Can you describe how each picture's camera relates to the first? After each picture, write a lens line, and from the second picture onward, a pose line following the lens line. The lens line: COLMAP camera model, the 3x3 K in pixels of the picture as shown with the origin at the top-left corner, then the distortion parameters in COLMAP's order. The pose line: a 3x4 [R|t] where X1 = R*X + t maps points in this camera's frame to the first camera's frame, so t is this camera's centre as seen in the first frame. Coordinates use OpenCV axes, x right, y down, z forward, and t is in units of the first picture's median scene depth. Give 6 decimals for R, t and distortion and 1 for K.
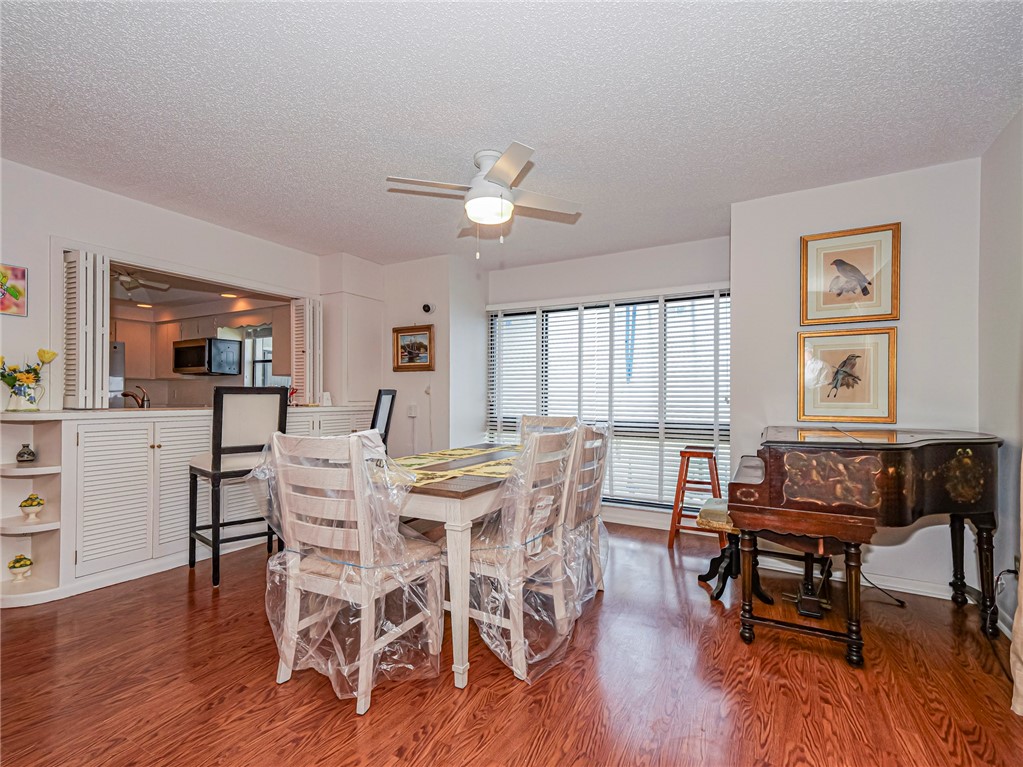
lens RADIAL K [[475.4, 0, 515.4], [0, 475.4, 393.4], [0, 0, 1]] dist [0.003119, 0.000830]
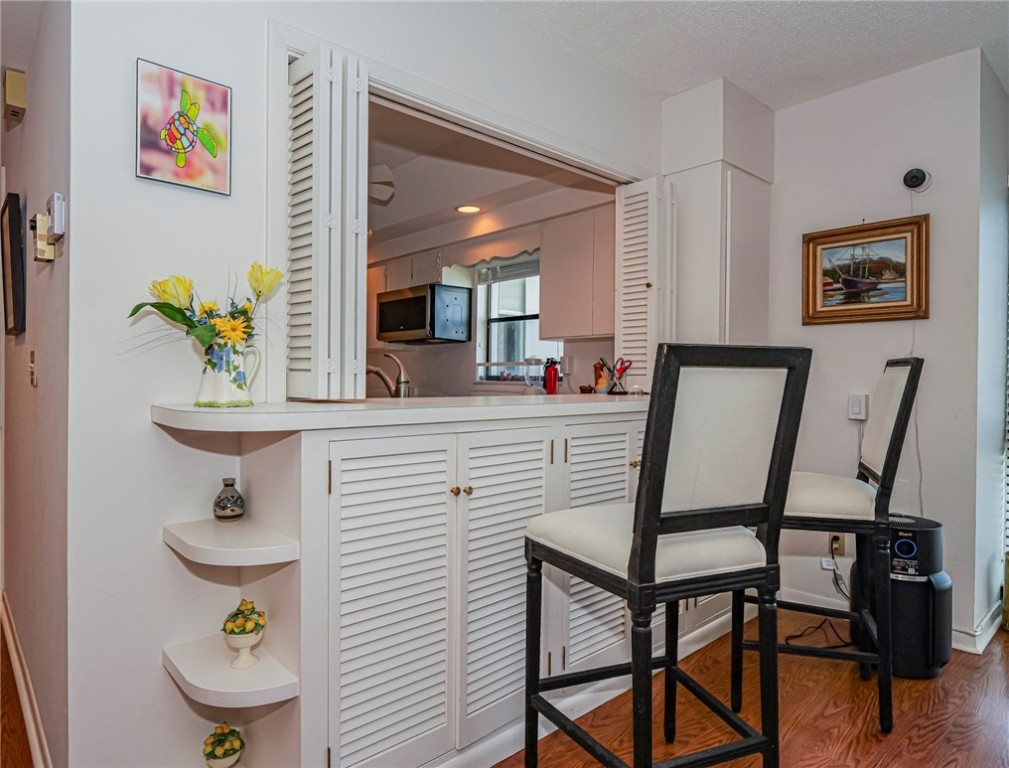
lens RADIAL K [[614.0, 0, 501.7], [0, 614.0, 379.1], [0, 0, 1]] dist [-0.023941, 0.000117]
pose [[0.943335, 0.003899, -0.331820, -0.463767], [-0.001159, 0.999964, 0.008455, 0.005944], [0.331841, -0.007591, 0.943305, 0.425637]]
